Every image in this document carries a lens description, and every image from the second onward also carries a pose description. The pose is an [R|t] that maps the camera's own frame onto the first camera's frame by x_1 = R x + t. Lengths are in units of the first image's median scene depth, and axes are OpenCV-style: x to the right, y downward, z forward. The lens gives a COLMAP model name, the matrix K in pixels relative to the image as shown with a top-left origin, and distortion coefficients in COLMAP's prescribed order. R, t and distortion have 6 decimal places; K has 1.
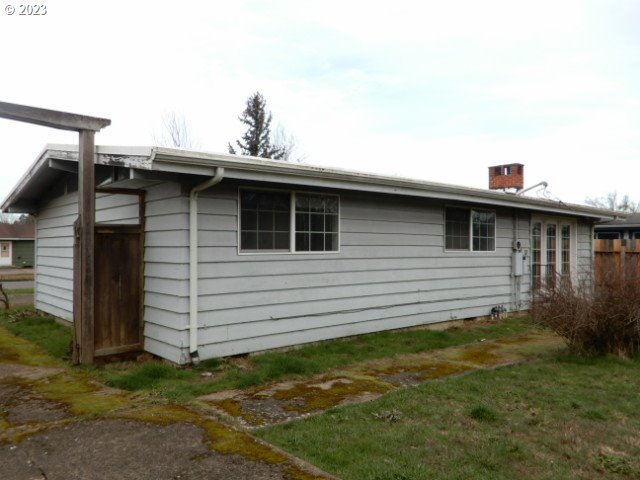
lens RADIAL K [[509.7, 0, 295.5], [0, 509.7, 247.4], [0, 0, 1]] dist [0.014350, 0.002793]
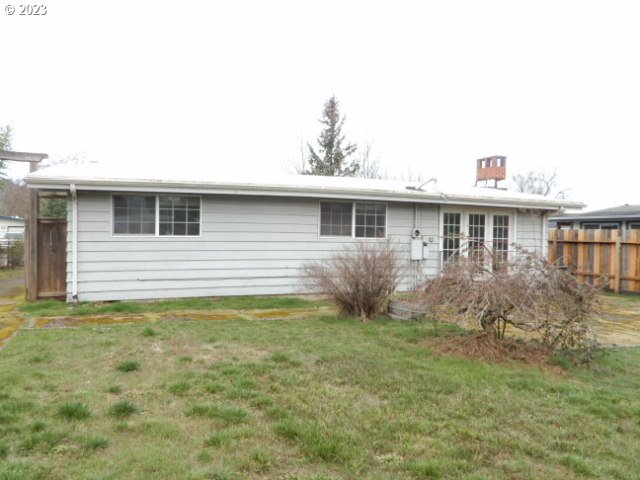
lens RADIAL K [[509.7, 0, 295.2], [0, 509.7, 236.1], [0, 0, 1]] dist [0.014350, 0.002793]
pose [[0.939491, 0.011439, -0.342384, 0.701675], [-0.010870, 0.999935, 0.003580, 0.000539], [0.342402, 0.000358, 0.939553, -0.203719]]
